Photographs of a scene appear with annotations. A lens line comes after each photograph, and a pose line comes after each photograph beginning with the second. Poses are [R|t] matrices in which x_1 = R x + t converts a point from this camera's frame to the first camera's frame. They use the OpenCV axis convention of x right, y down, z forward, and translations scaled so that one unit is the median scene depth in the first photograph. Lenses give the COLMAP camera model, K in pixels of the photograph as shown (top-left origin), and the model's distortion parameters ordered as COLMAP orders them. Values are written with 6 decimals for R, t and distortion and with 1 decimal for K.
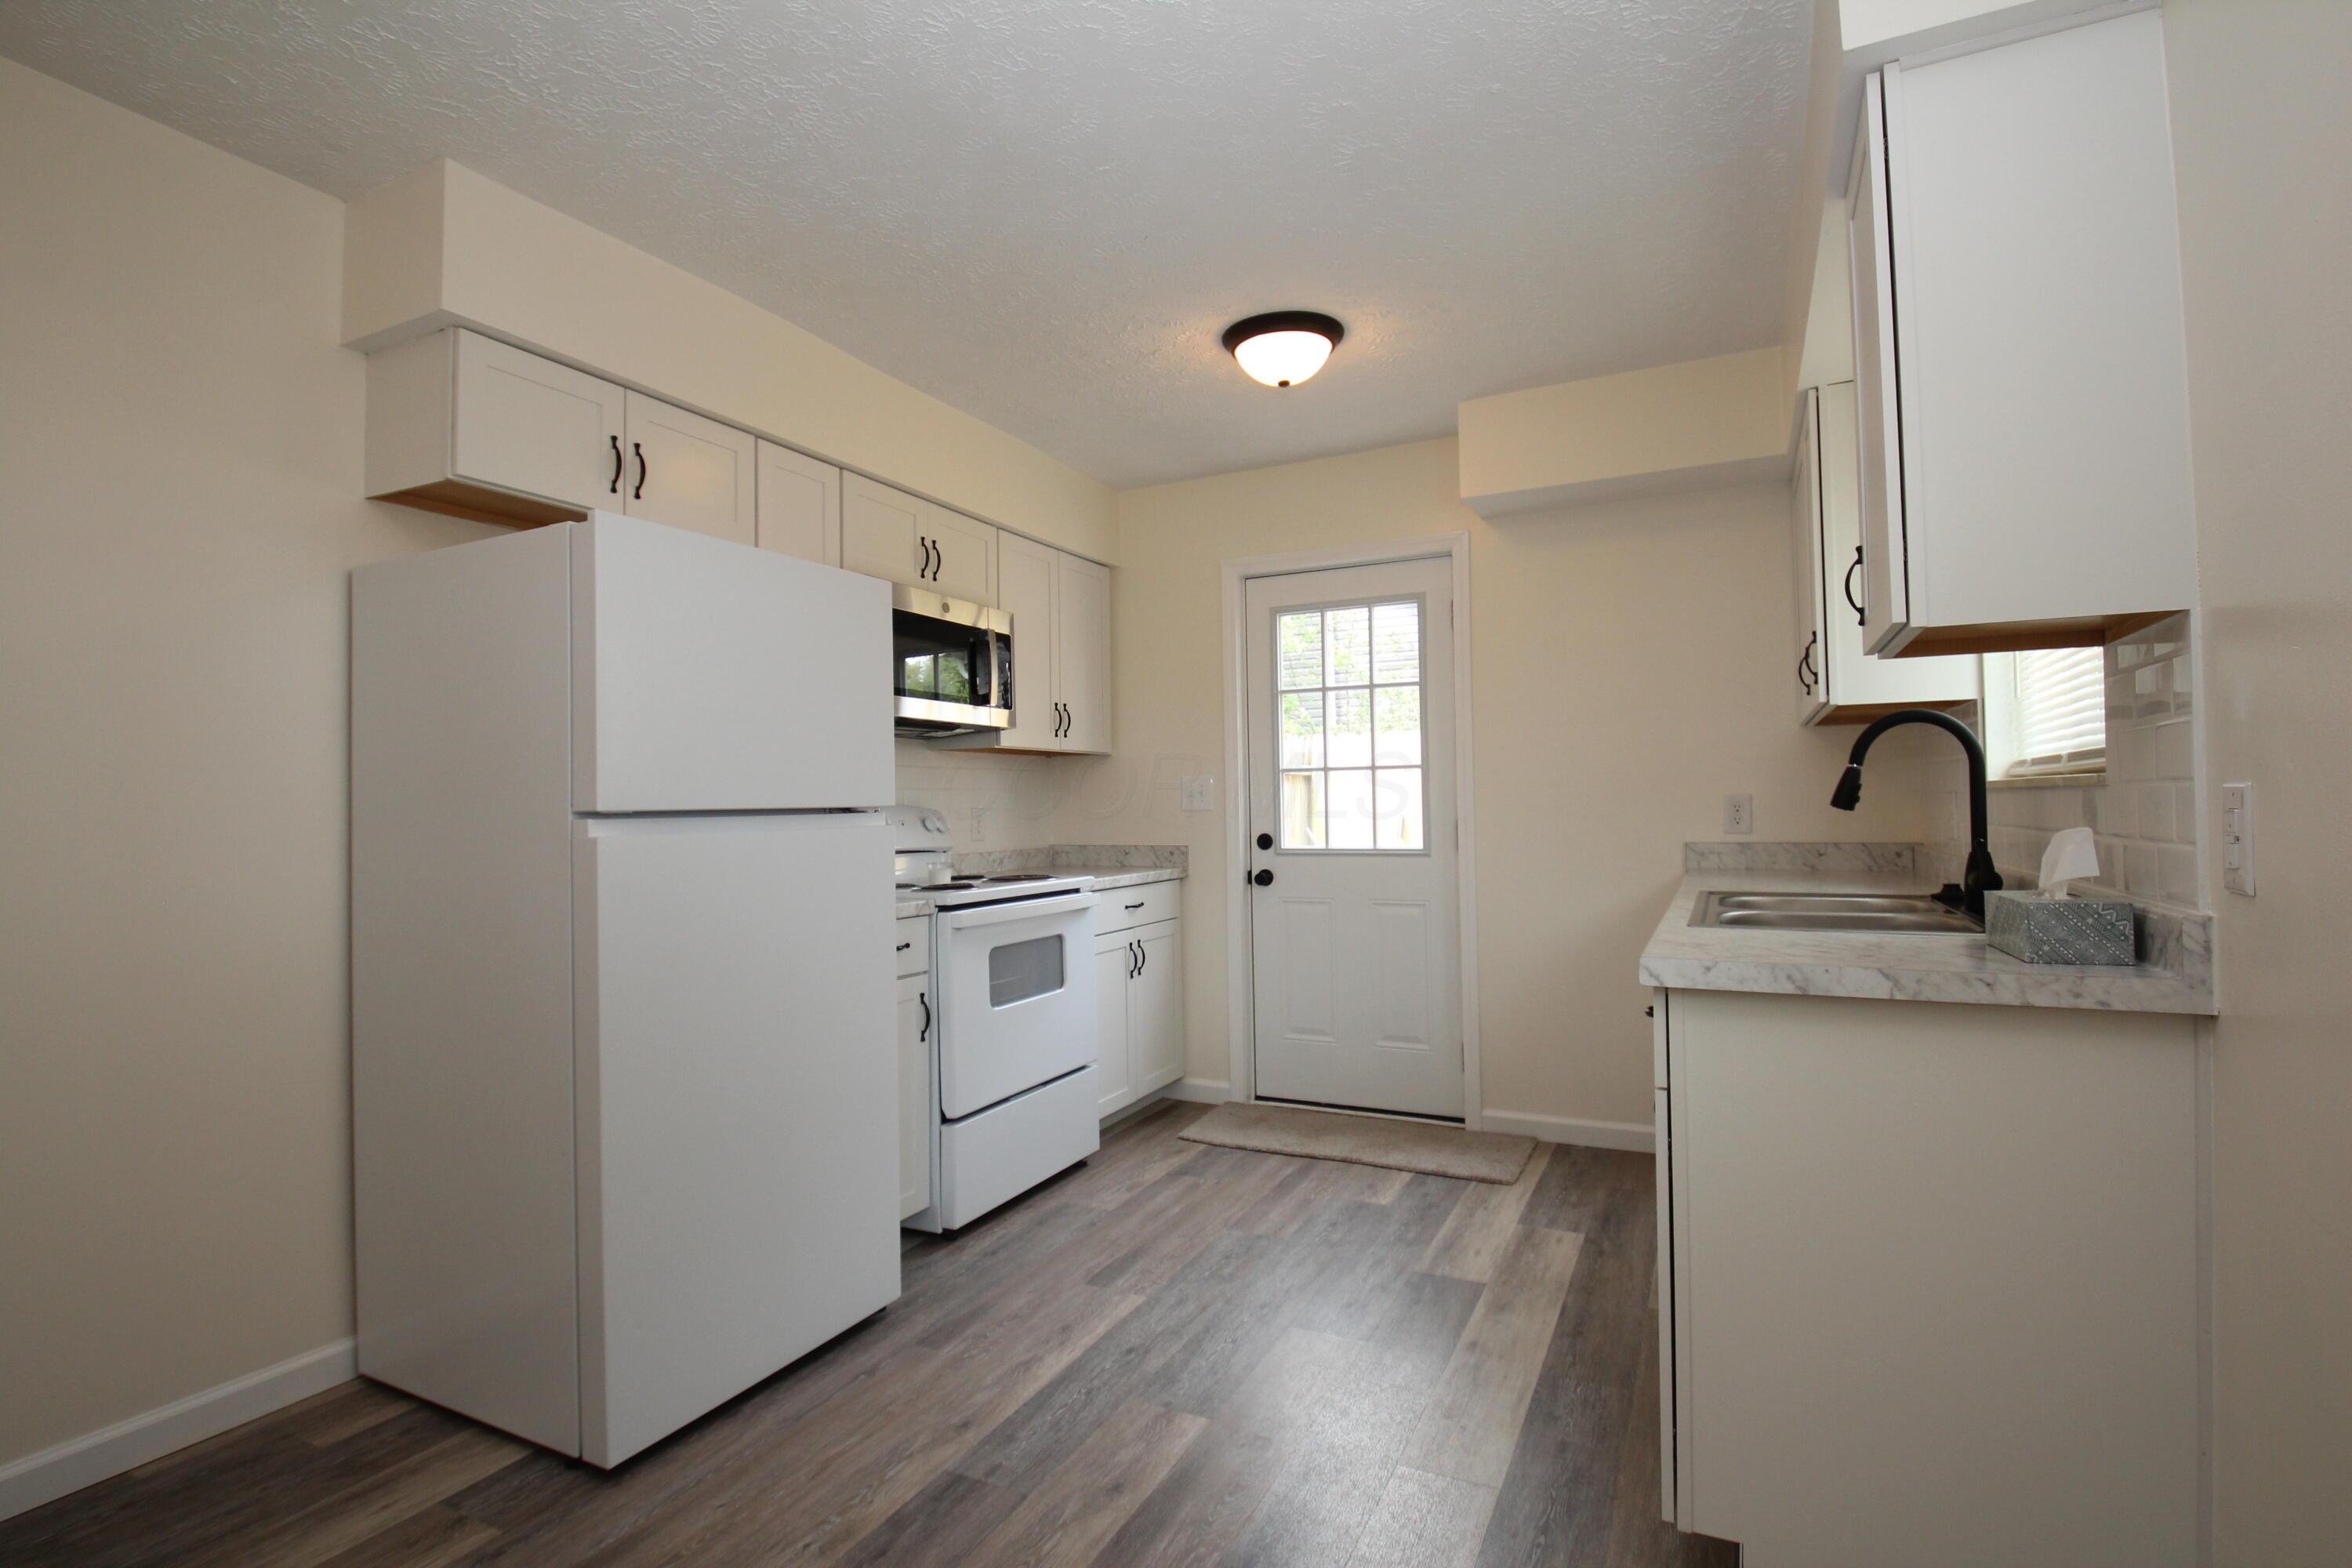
lens RADIAL K [[1122.0, 0, 1187.5], [0, 1122.0, 771.3], [0, 0, 1]] dist [-0.000029, -0.012809]
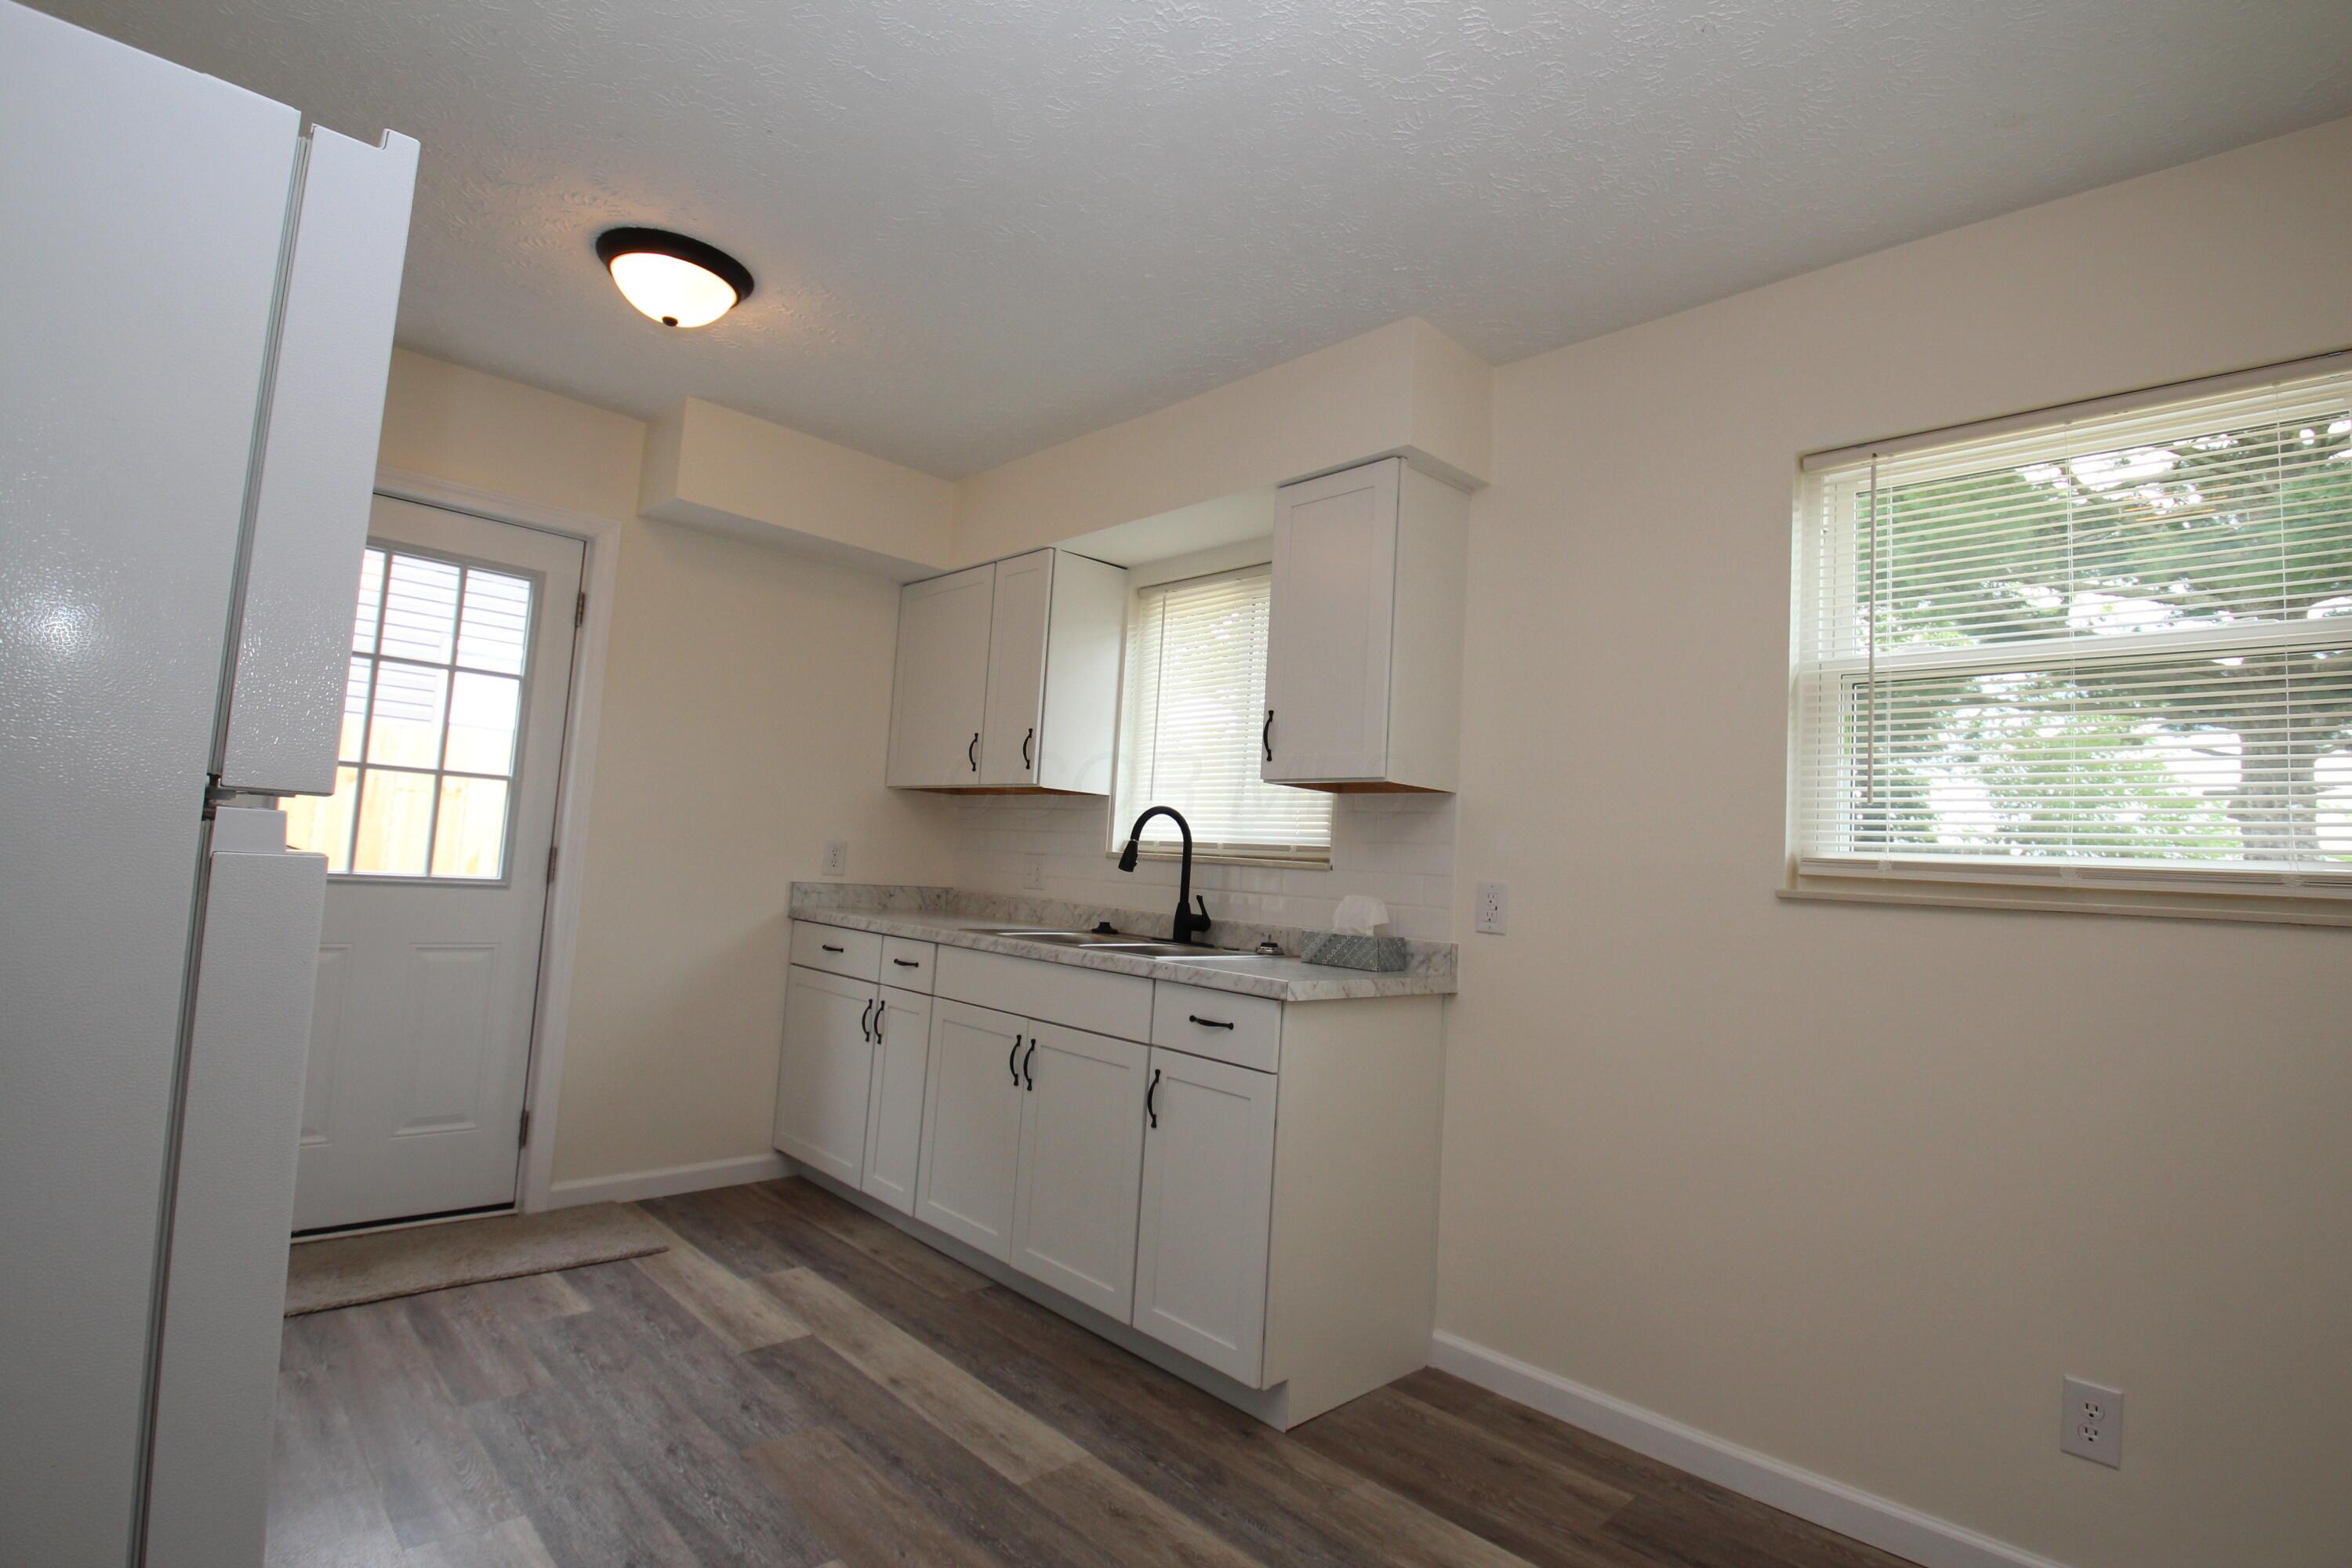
lens RADIAL K [[1122.0, 0, 1178.2], [0, 1122.0, 762.9], [0, 0, 1]] dist [-0.000029, -0.012809]
pose [[0.328975, 0.124396, 0.936109, -0.477501], [-0.095048, 0.990614, -0.098237, 0.022257], [-0.939543, -0.056658, 0.337711, 0.312985]]
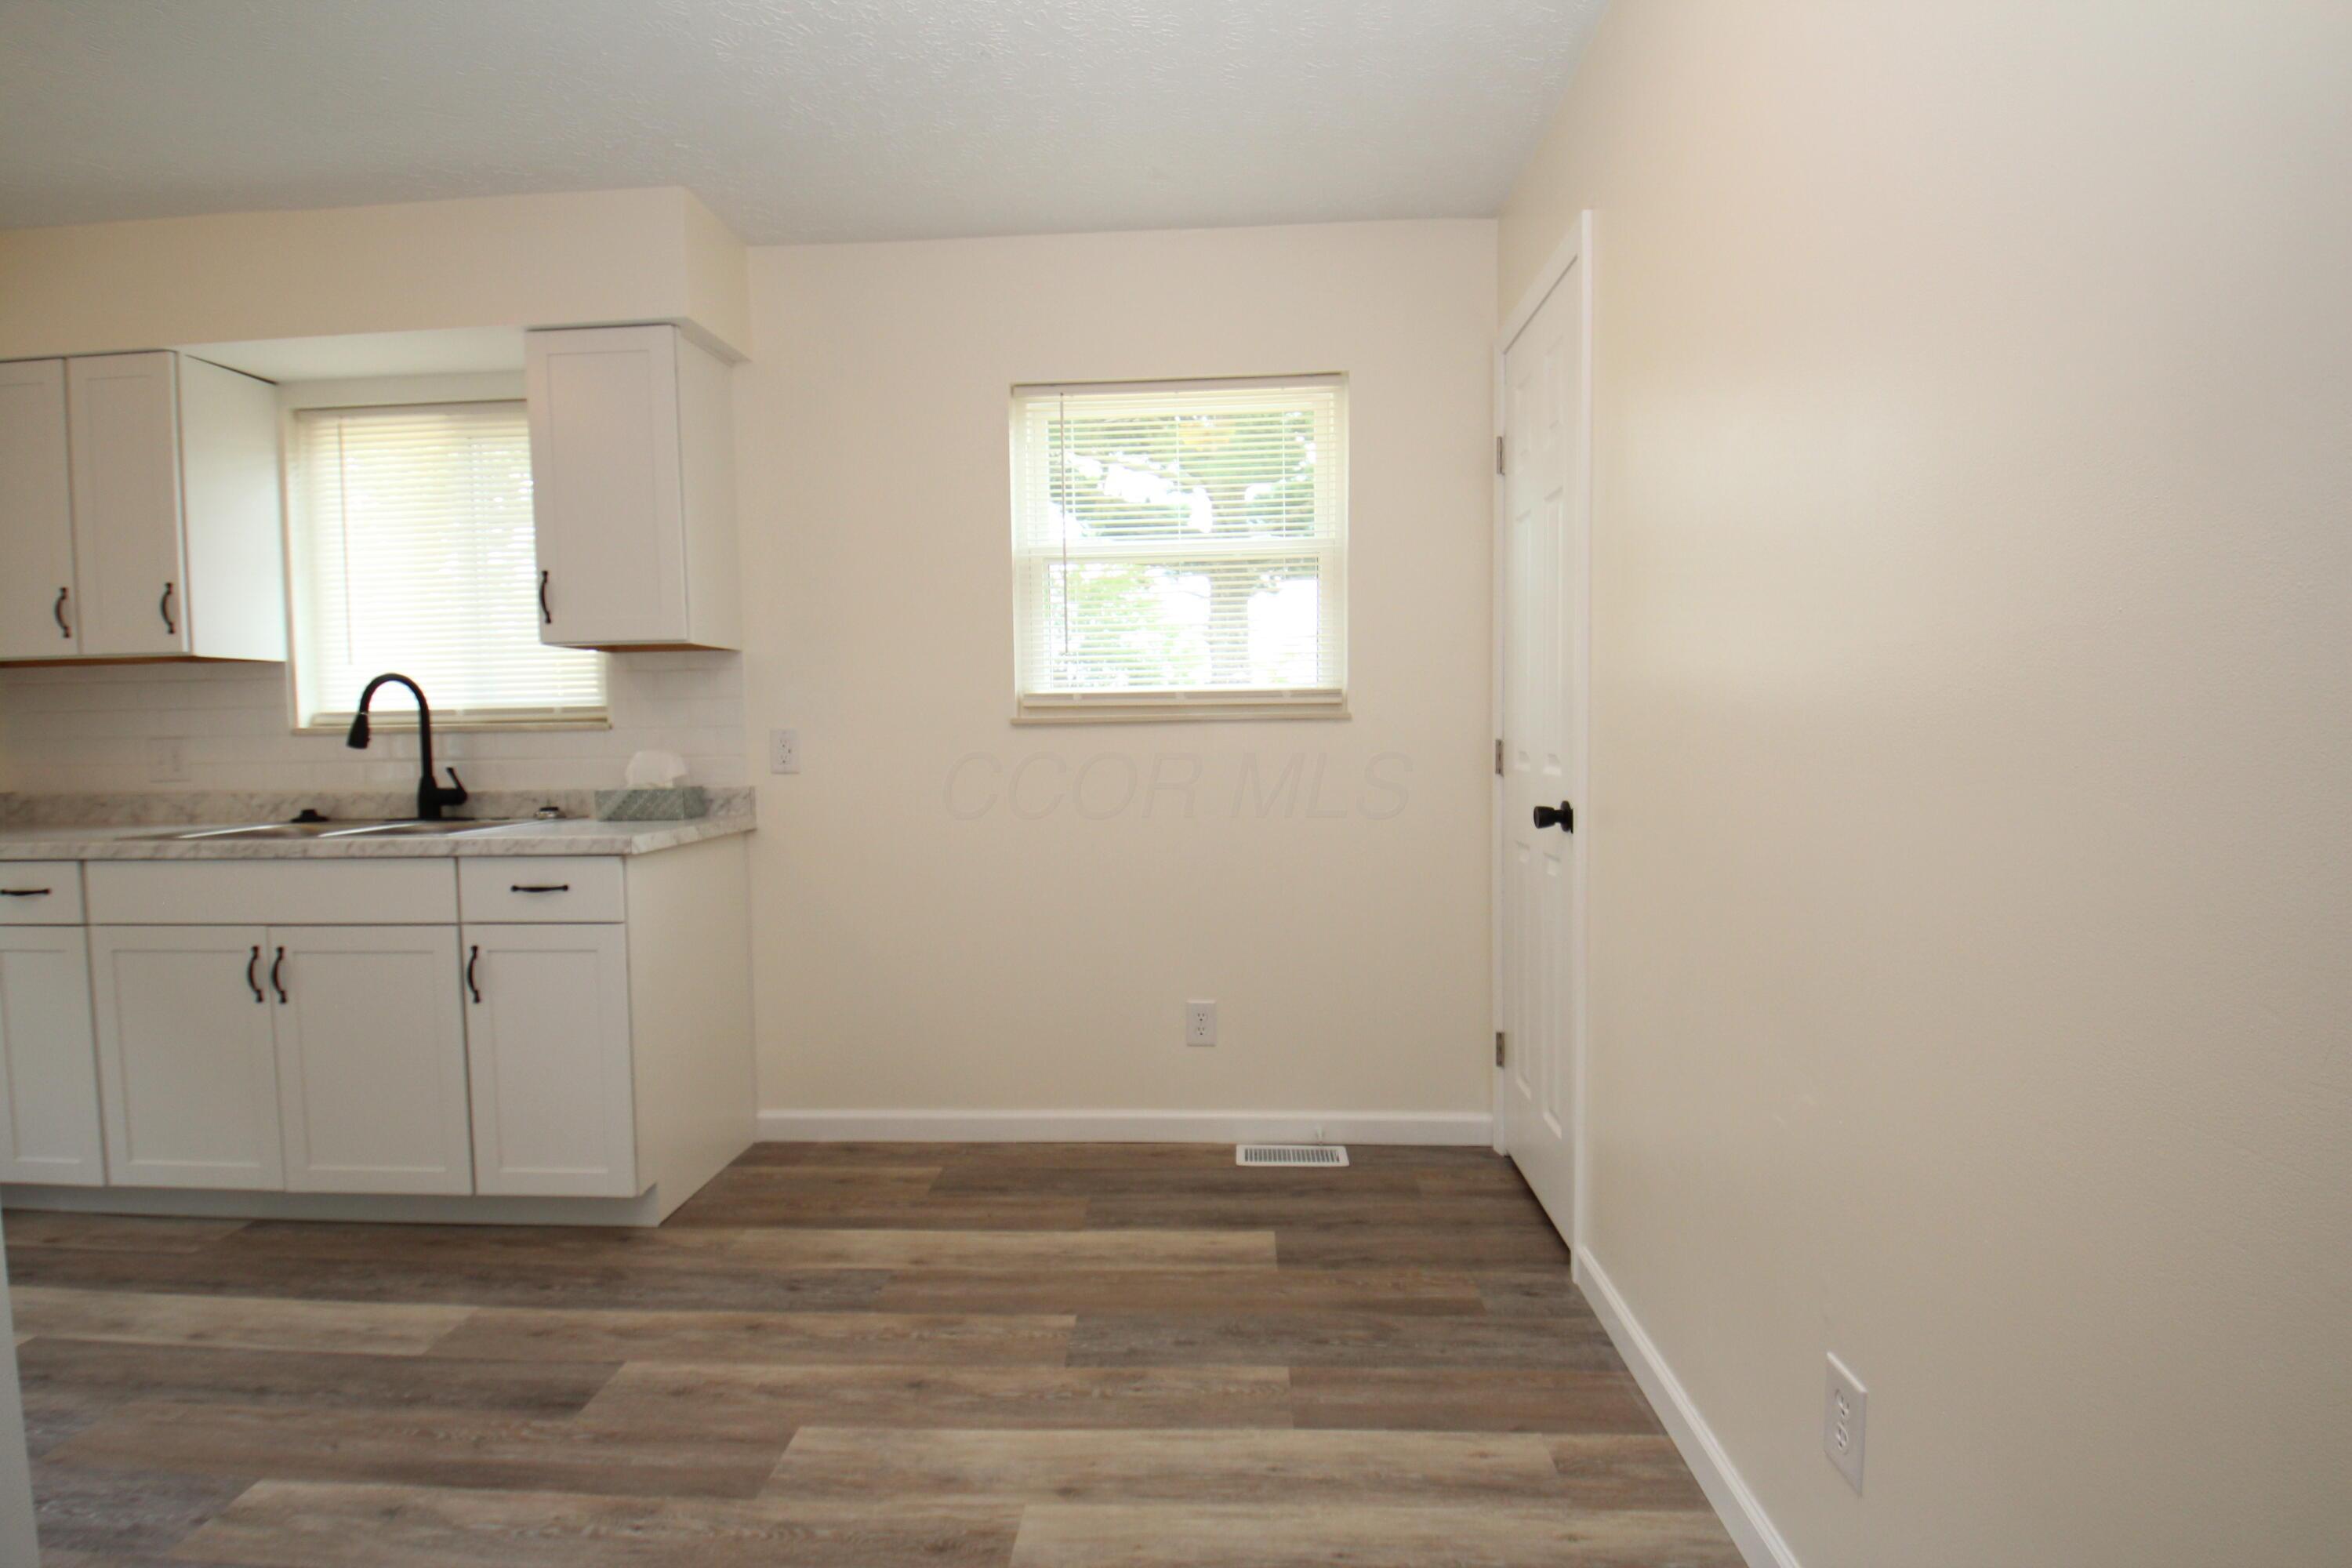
lens RADIAL K [[1122.0, 0, 1188.7], [0, 1122.0, 776.5], [0, 0, 1]] dist [-0.000029, -0.012809]
pose [[-0.403228, -0.021891, 0.914838, -0.614827], [-0.004978, 0.999752, 0.021729, 0.023703], [-0.915086, 0.004208, -0.403237, 0.433610]]
